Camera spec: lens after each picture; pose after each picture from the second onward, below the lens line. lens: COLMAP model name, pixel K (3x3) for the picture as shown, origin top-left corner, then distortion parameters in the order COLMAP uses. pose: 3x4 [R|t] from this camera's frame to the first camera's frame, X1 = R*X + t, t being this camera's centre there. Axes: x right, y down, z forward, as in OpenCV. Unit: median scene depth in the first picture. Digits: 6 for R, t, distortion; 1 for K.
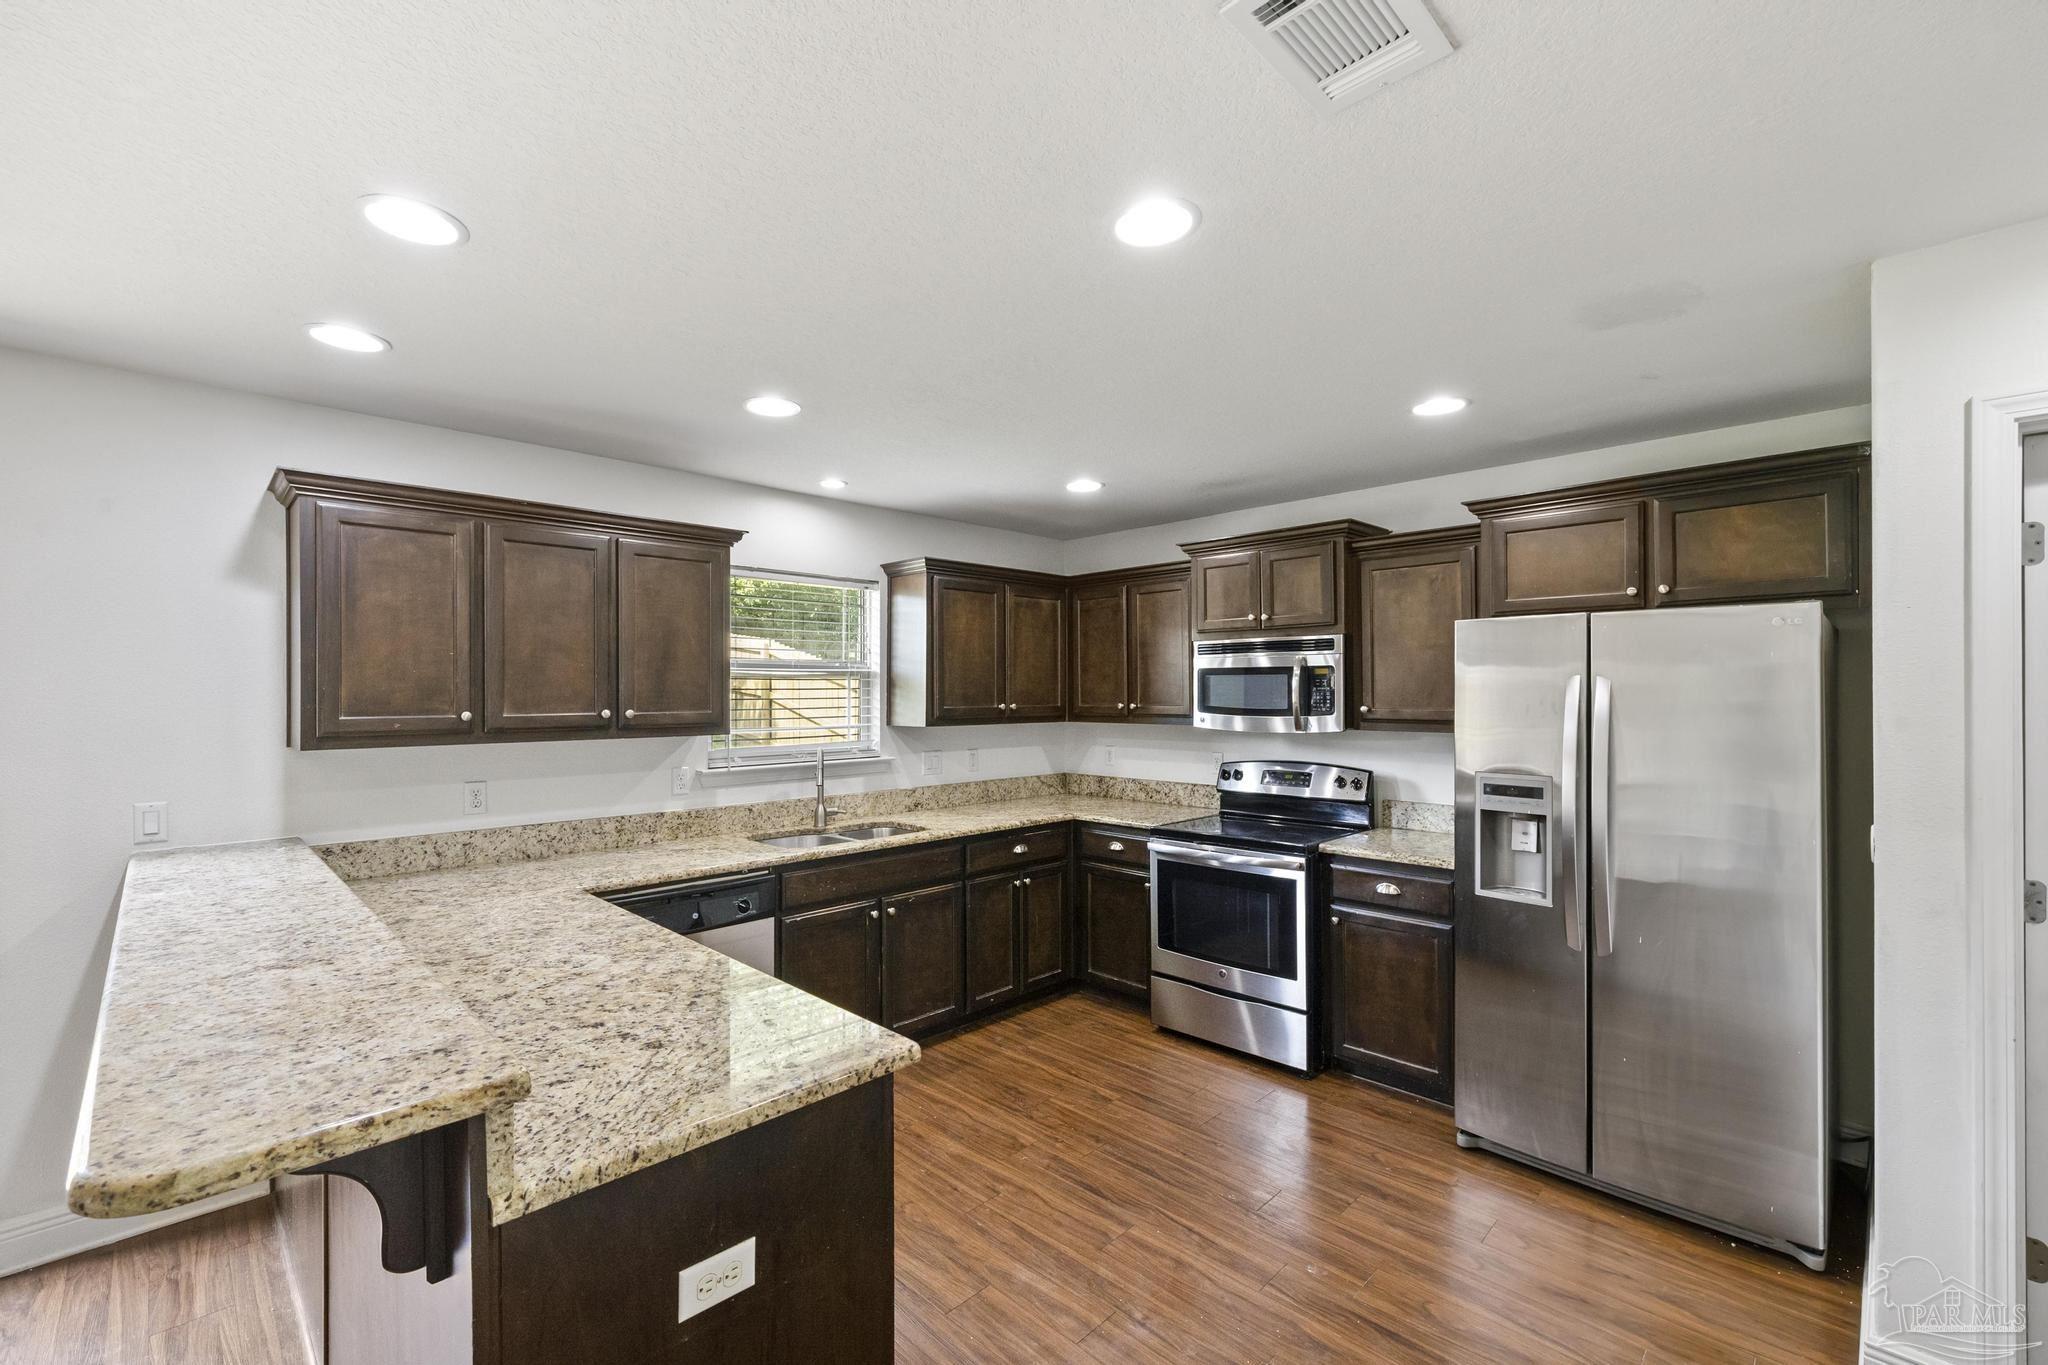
lens RADIAL K [[865.8, 0, 1018.0], [0, 865.8, 688.6], [0, 0, 1]] dist [0.006191, 0.000258]
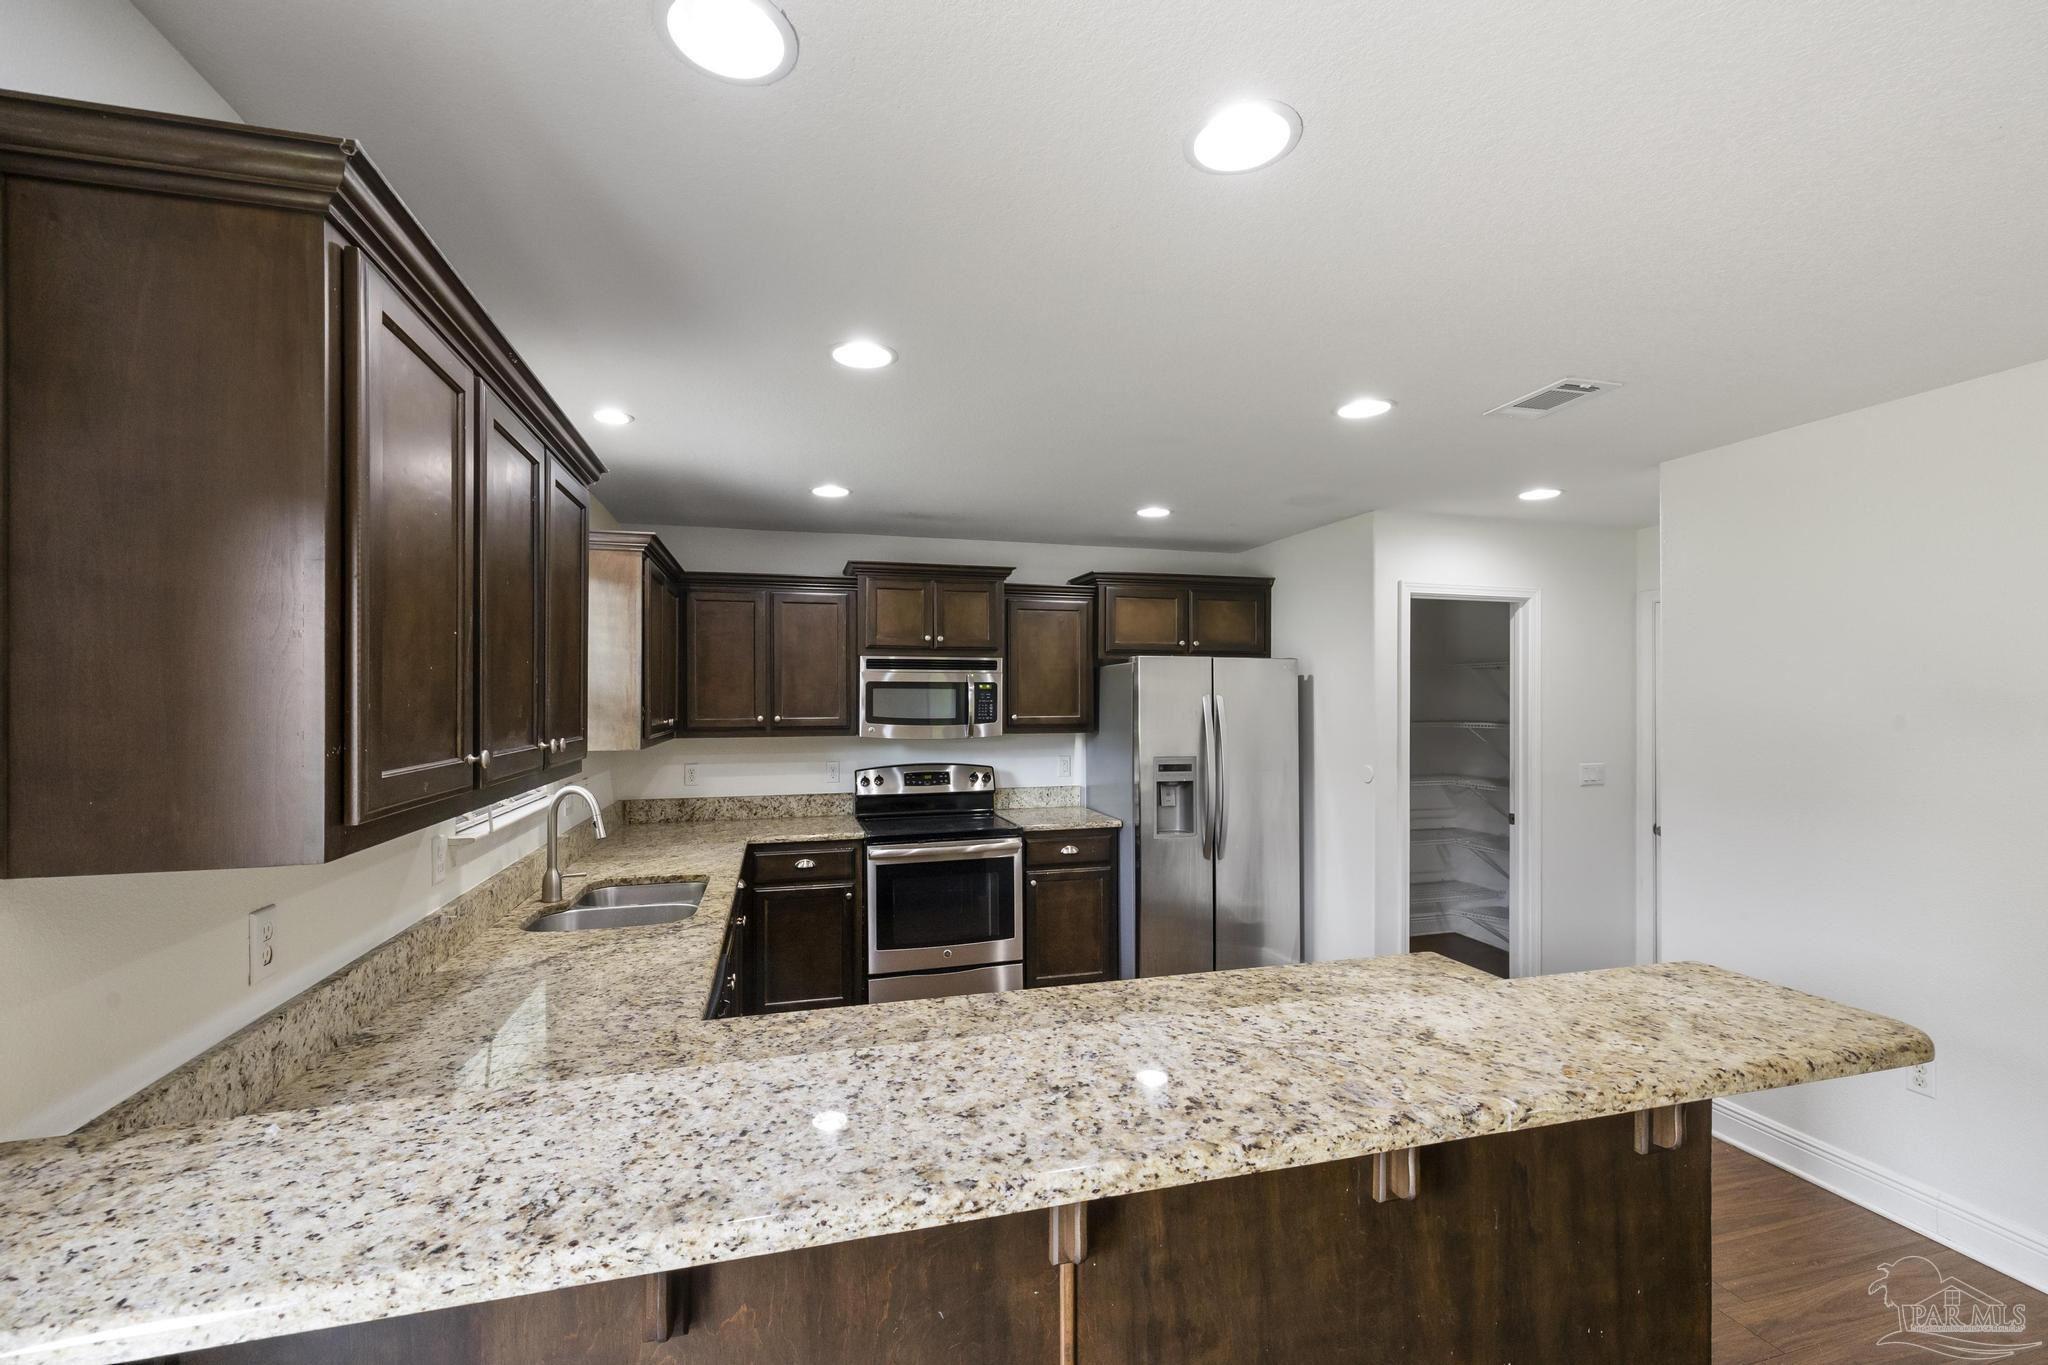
lens RADIAL K [[865.8, 0, 1024.0], [0, 865.8, 694.0], [0, 0, 1]] dist [0.006191, 0.000258]
pose [[0.487378, 0.006631, 0.873166, -0.720386], [-0.005774, 0.999974, -0.004371, -0.005331], [-0.873172, -0.002911, 0.487404, 0.371990]]
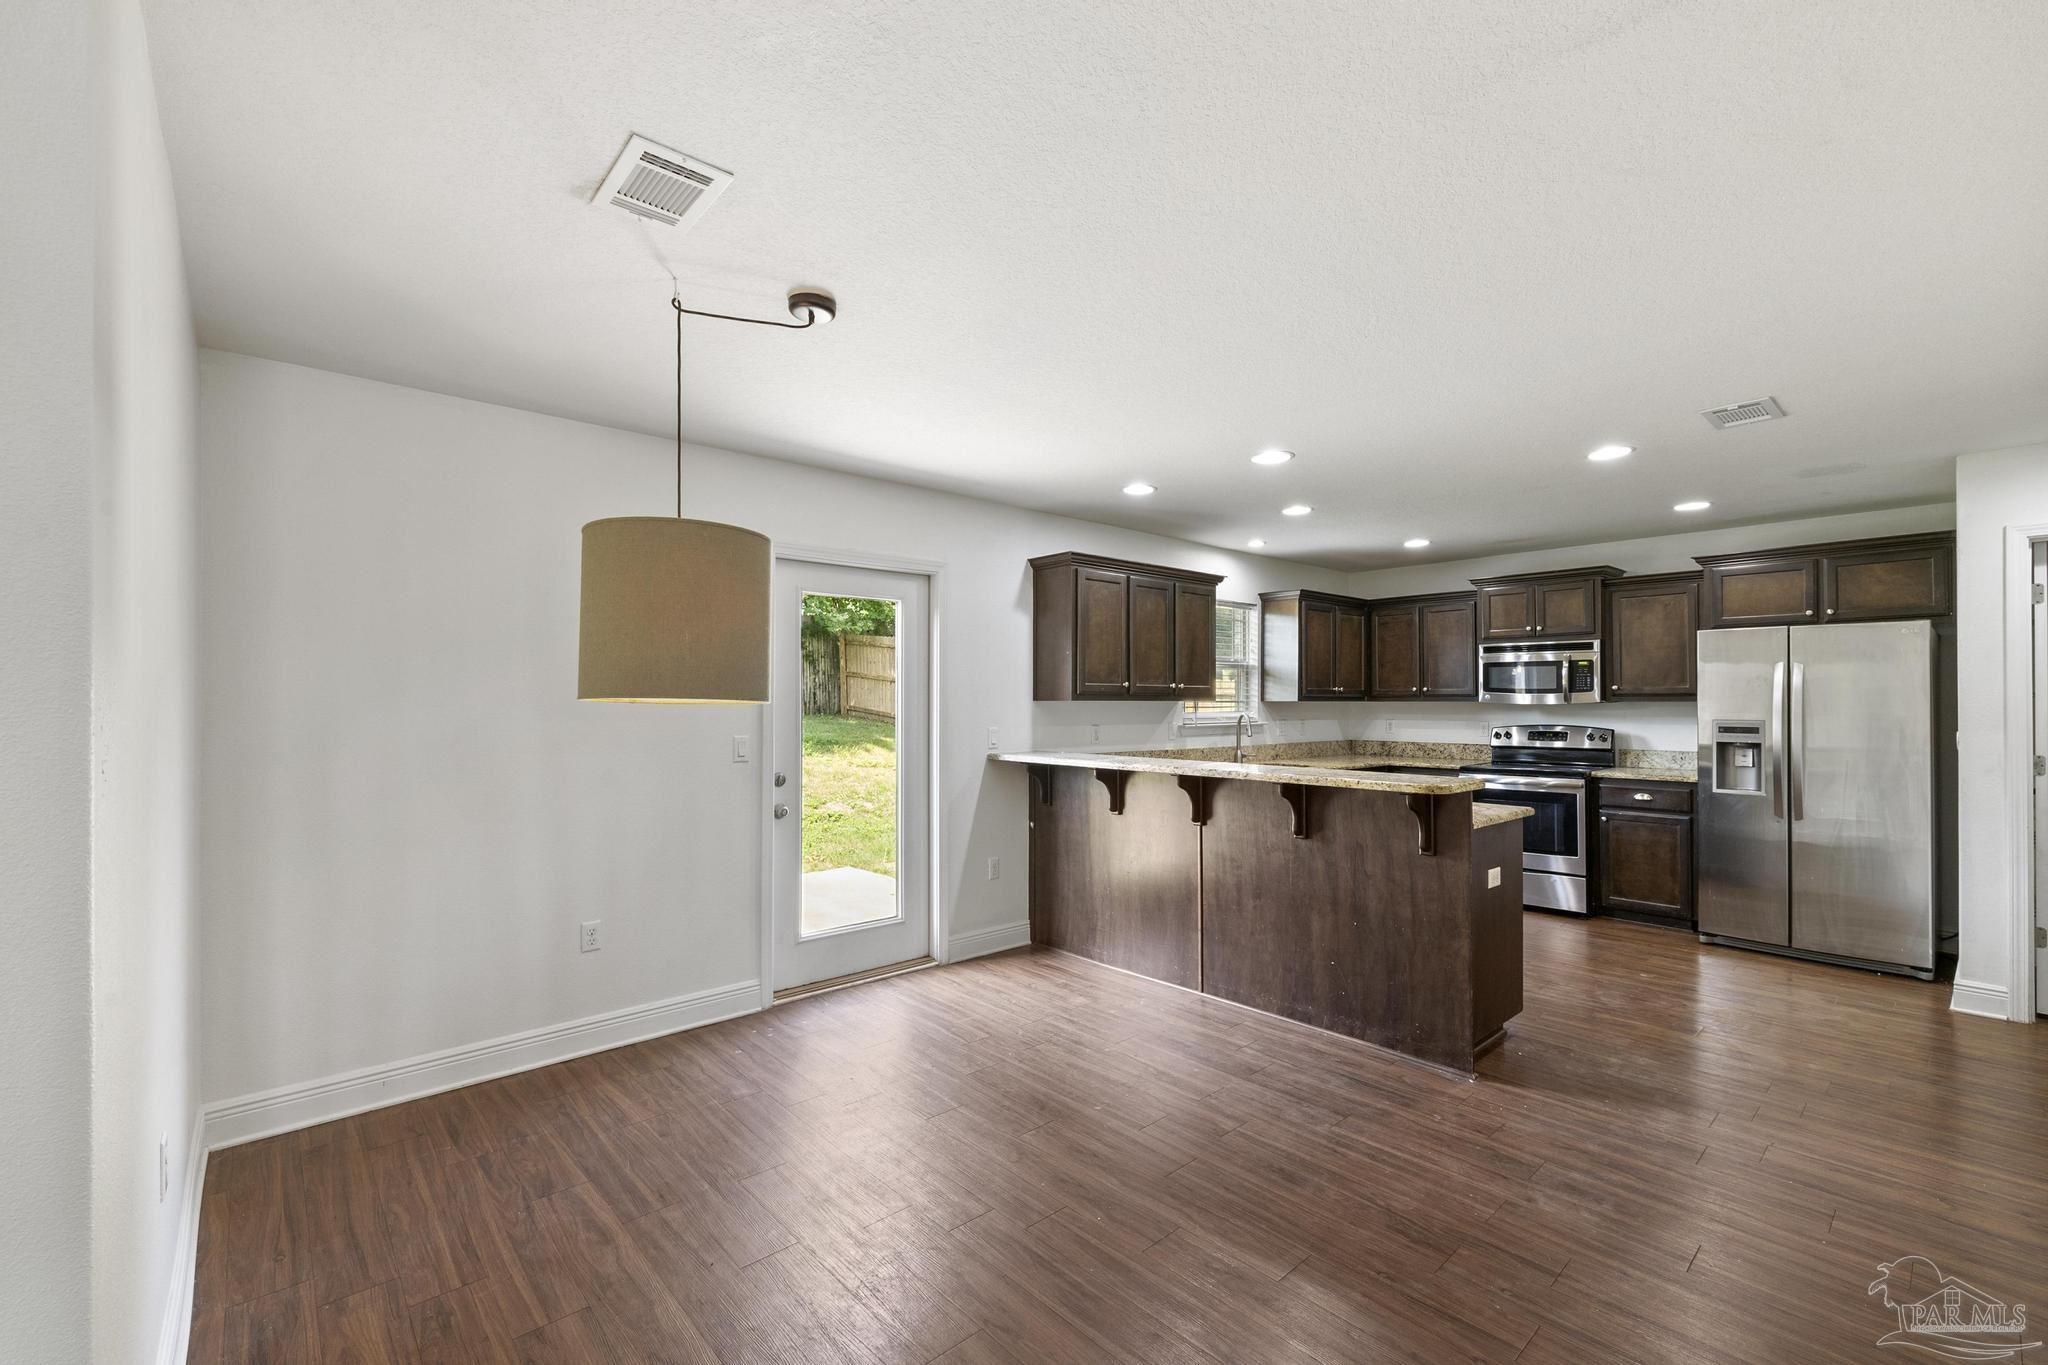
lens RADIAL K [[865.8, 0, 1023.9], [0, 865.8, 691.2], [0, 0, 1]] dist [0.006191, 0.000258]
pose [[0.998609, 0.003052, -0.052637, -0.584874], [-0.003471, 0.999963, -0.007868, 0.046615], [0.052611, 0.008040, 0.998583, -0.617215]]
